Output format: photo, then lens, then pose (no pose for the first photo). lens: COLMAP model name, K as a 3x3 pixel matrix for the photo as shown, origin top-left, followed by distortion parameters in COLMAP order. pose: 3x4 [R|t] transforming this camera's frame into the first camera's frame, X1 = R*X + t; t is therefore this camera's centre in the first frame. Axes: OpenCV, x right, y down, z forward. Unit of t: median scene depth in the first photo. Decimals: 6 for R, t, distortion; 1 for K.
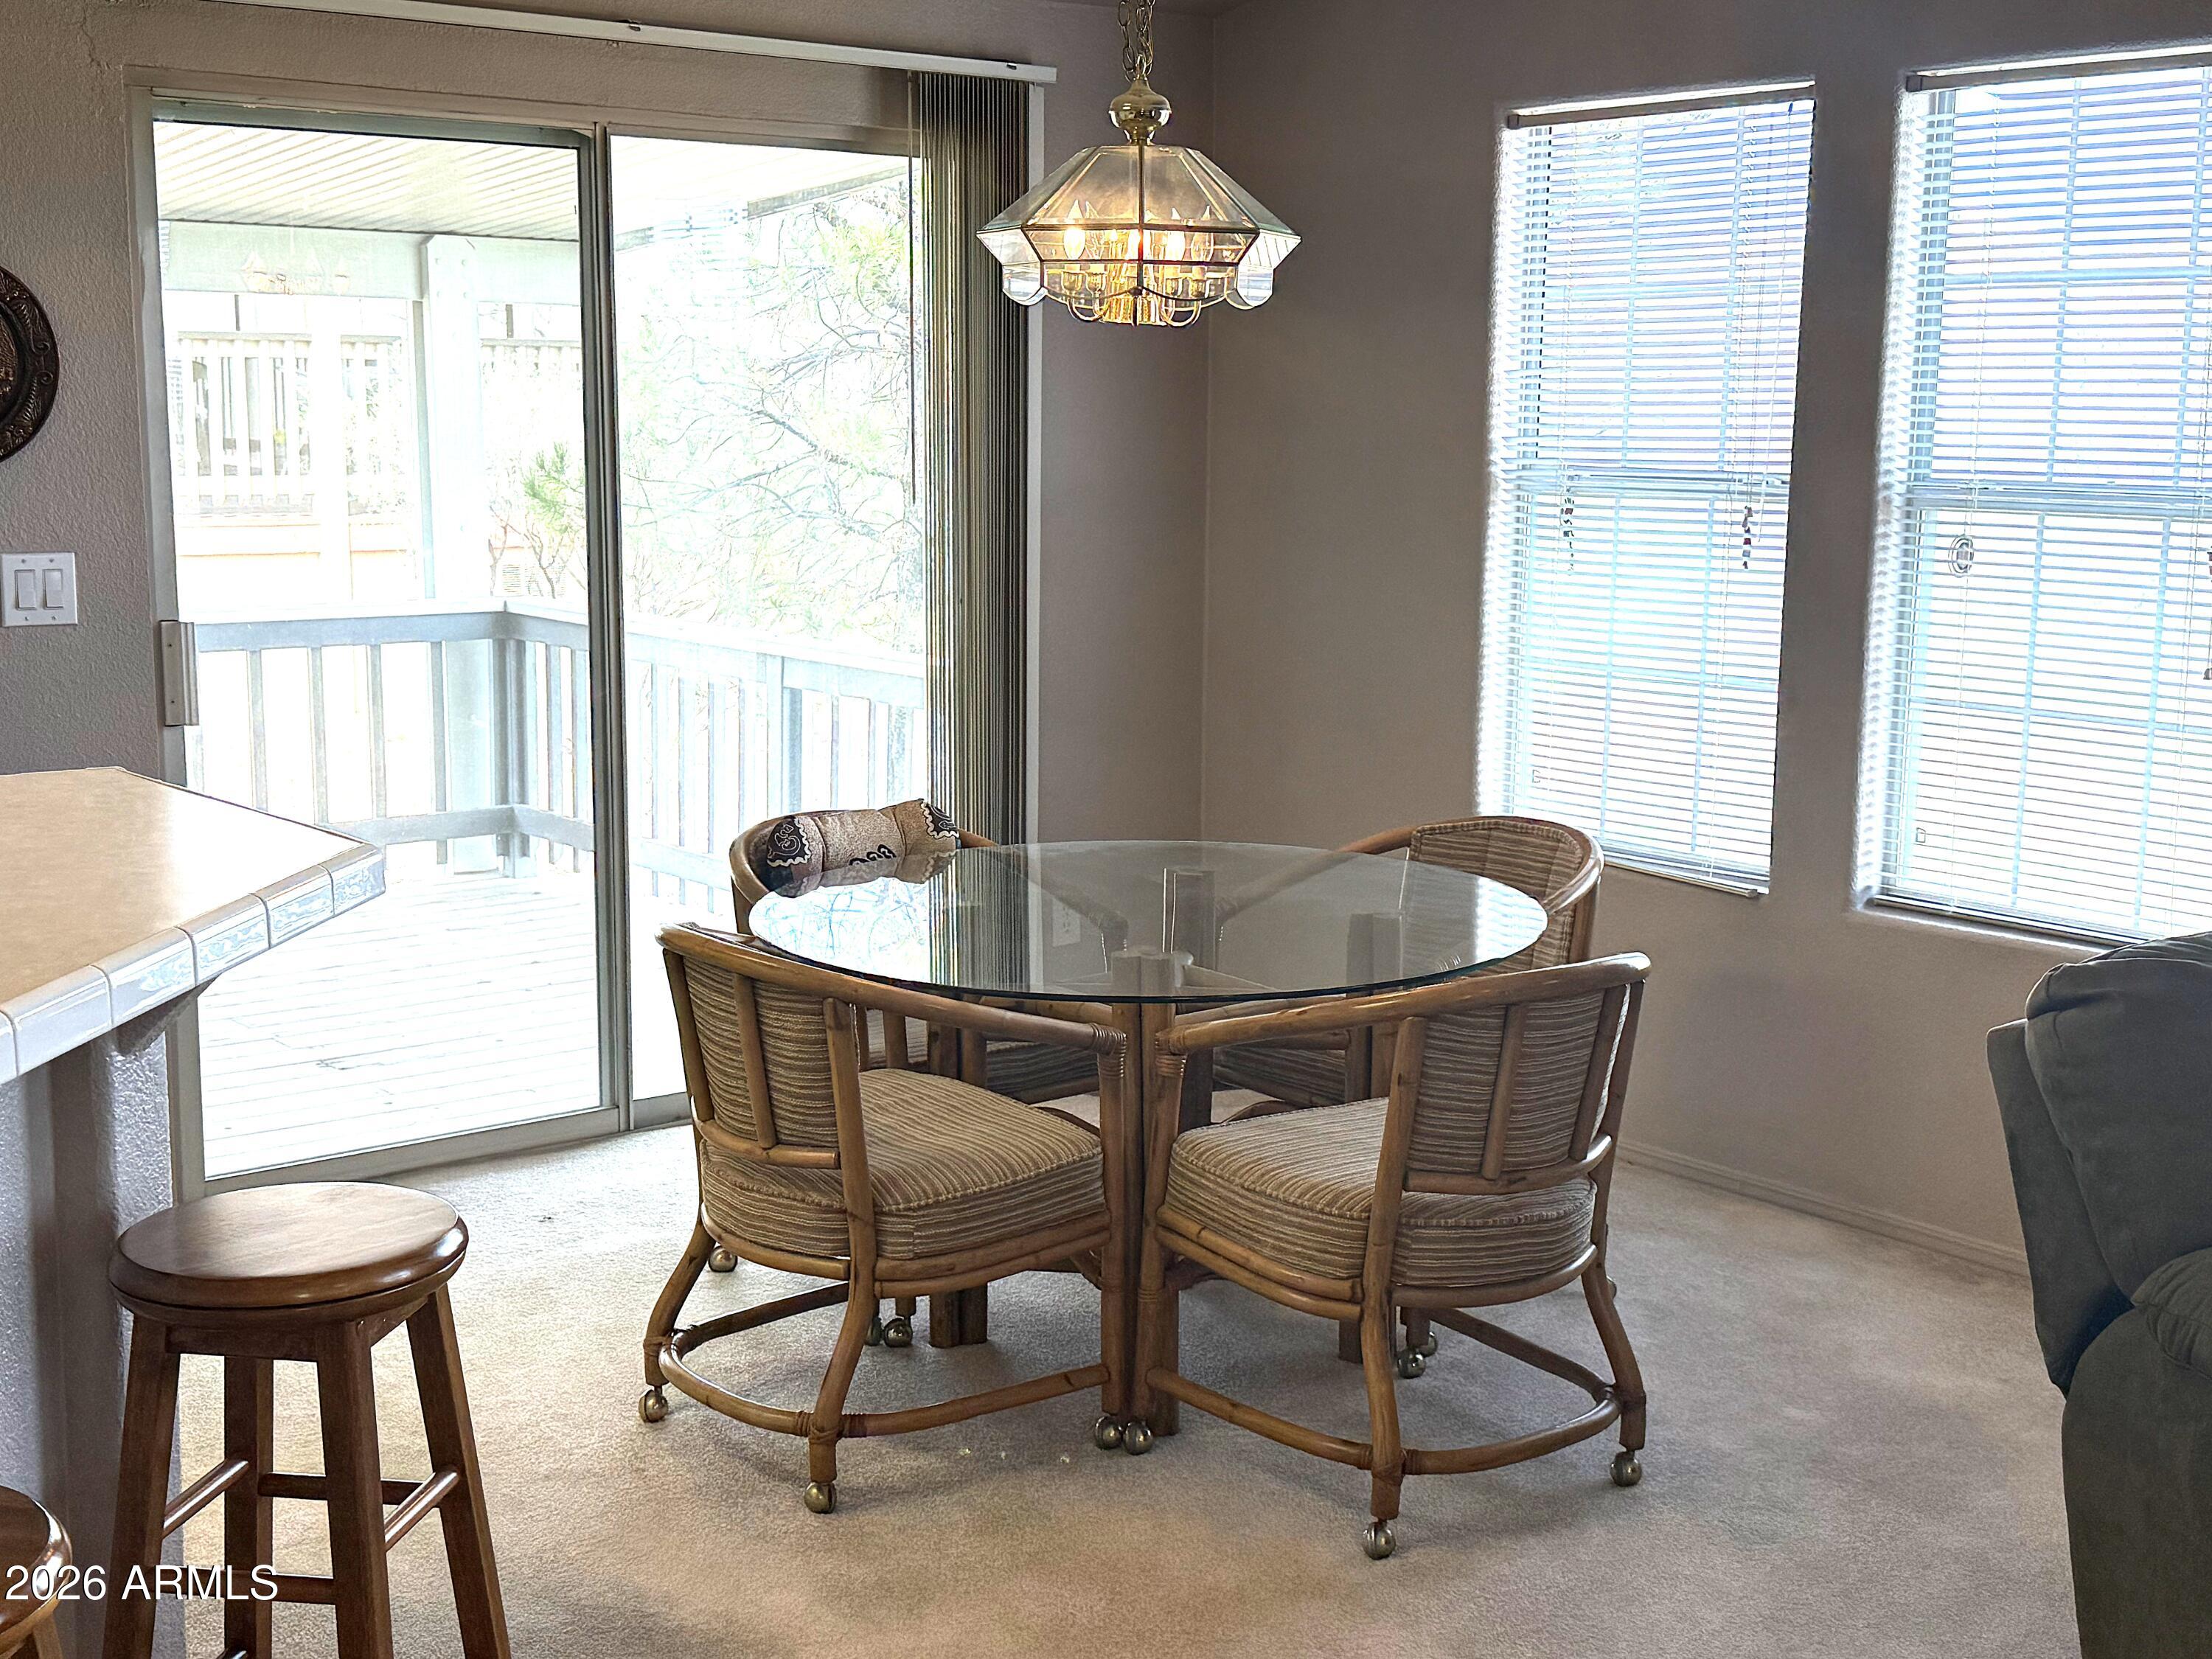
lens RADIAL K [[2856.0, 0, 1111.8], [0, 2856.0, 836.8], [0, 0, 1]] dist [0.144086, 0.000000]
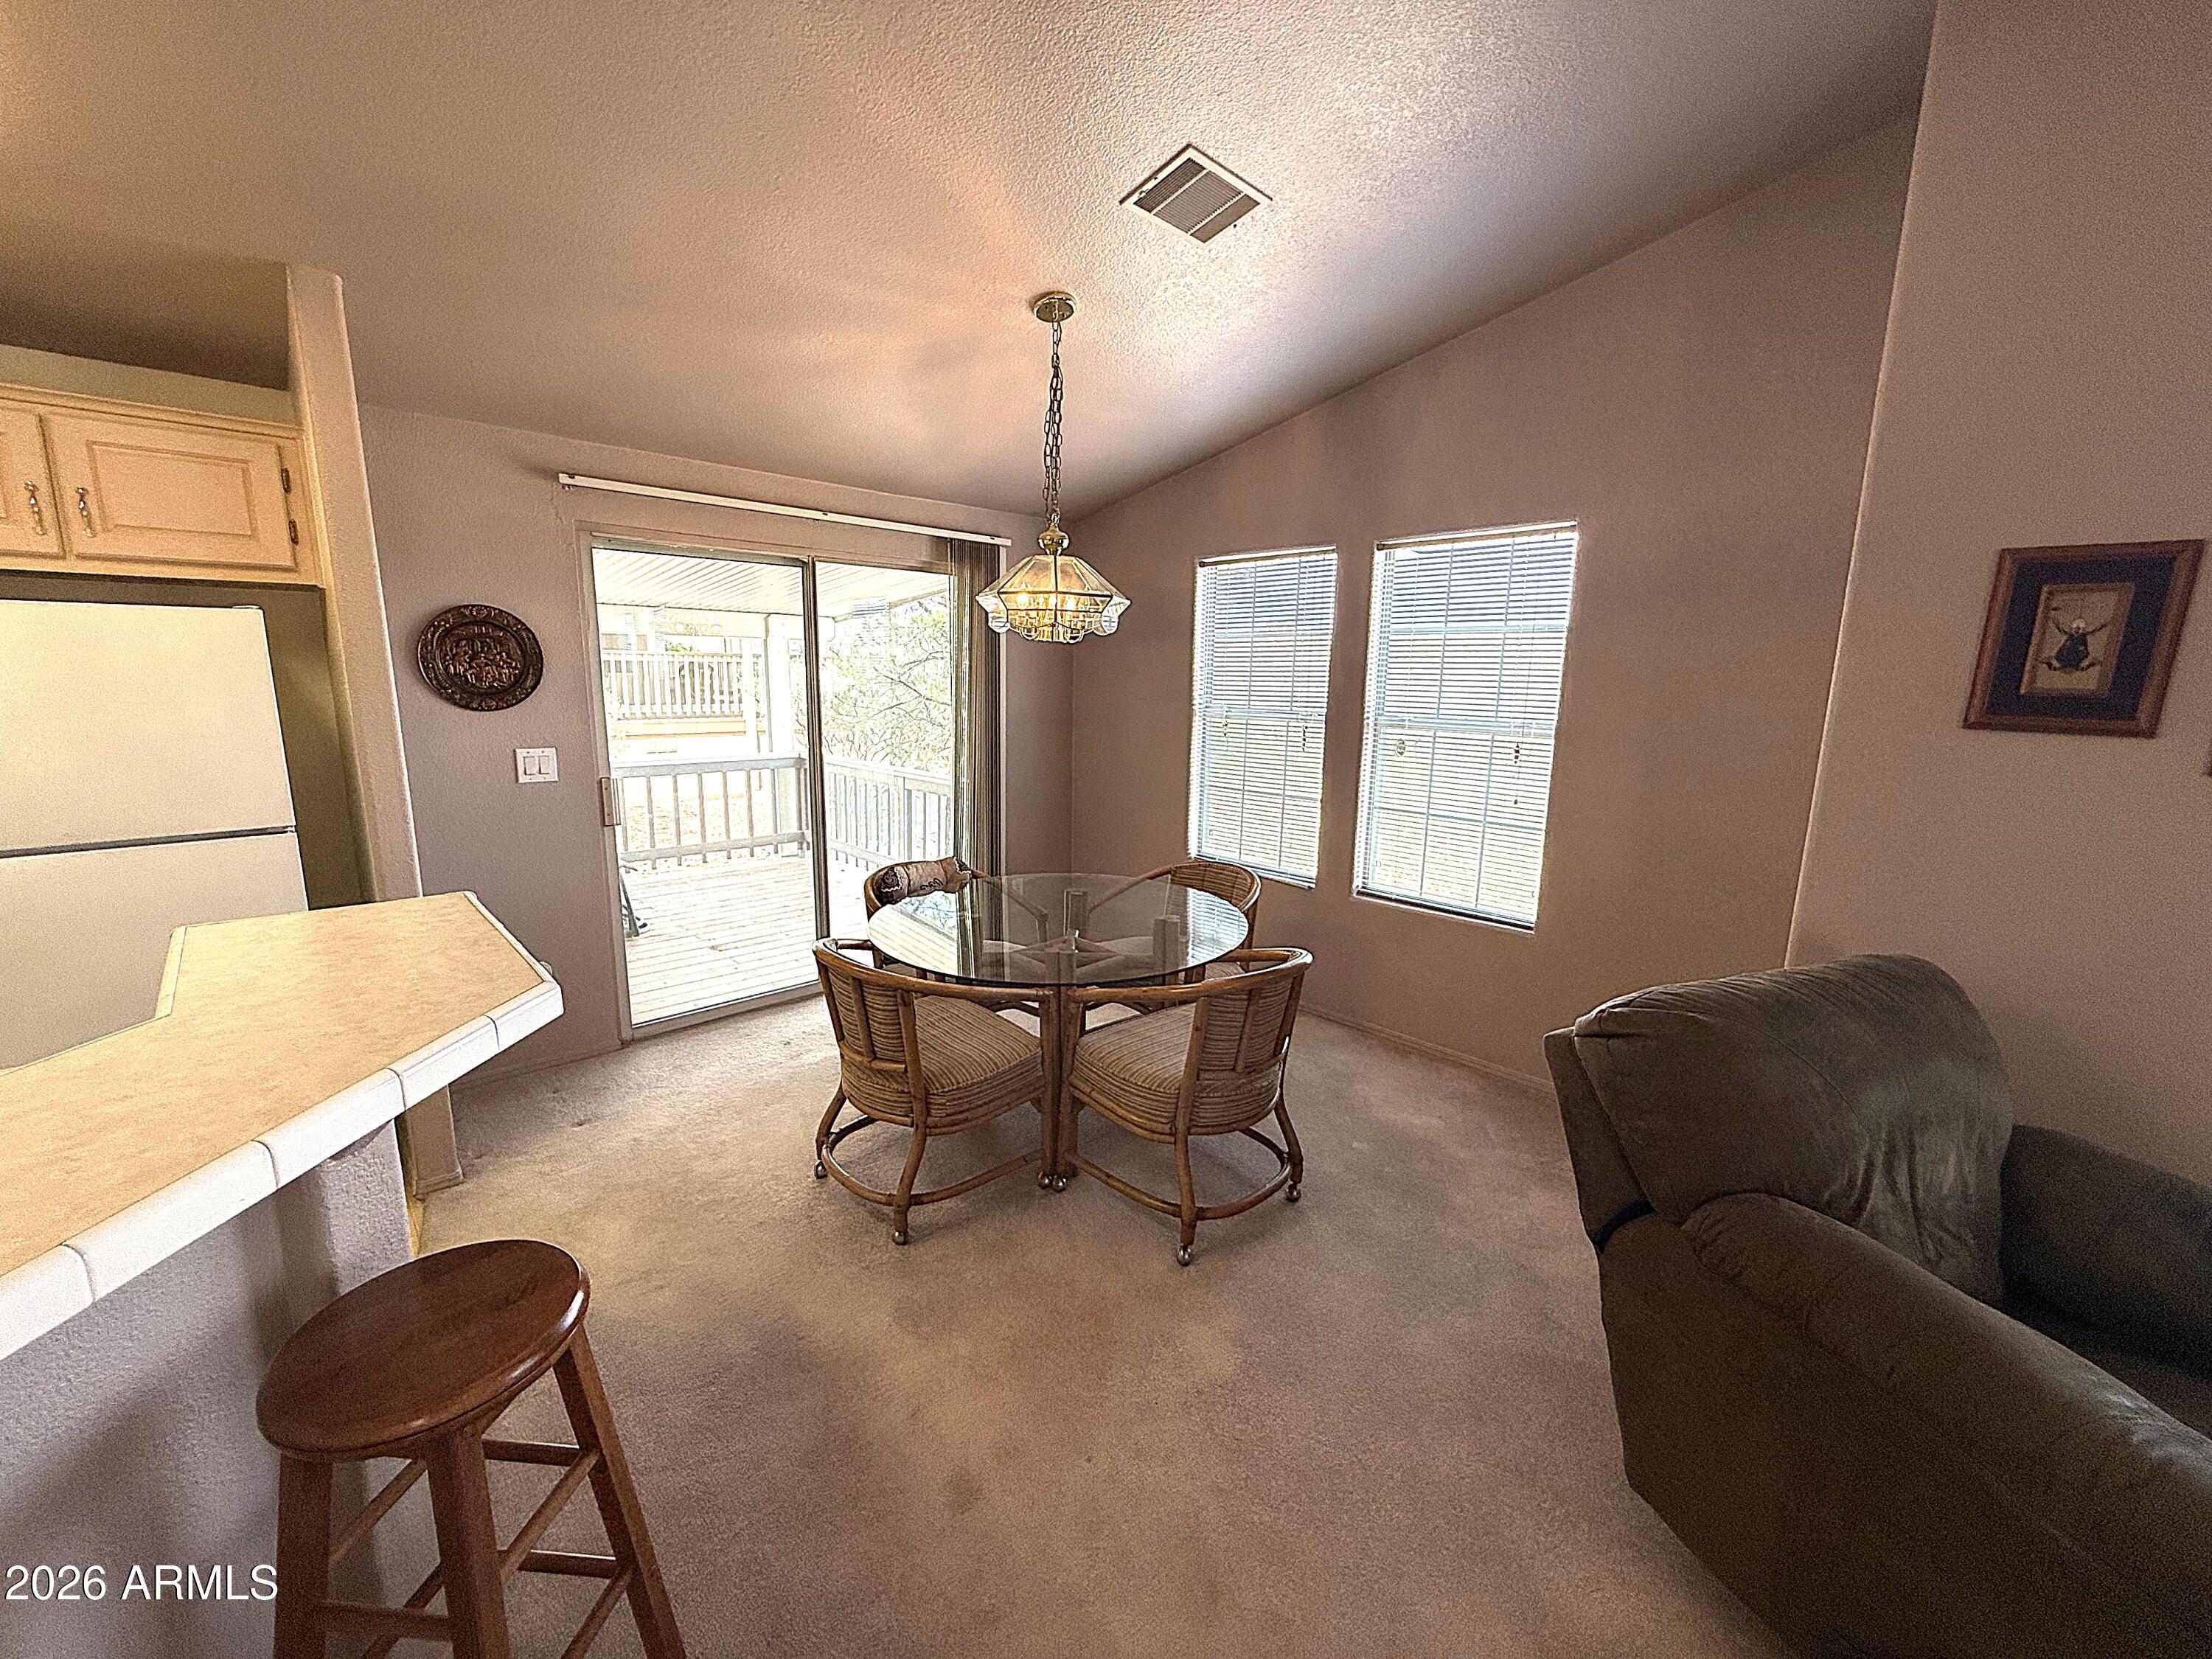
lens RADIAL K [[879.8, 0, 1103.7], [0, 879.8, 829.2], [0, 0, 1]] dist [0.001337, 0.000161]
pose [[0.996072, -0.007998, 0.088185, -0.012246], [0.006349, 0.999800, 0.018959, -0.053113], [-0.088319, -0.018324, 0.995924, 0.354027]]
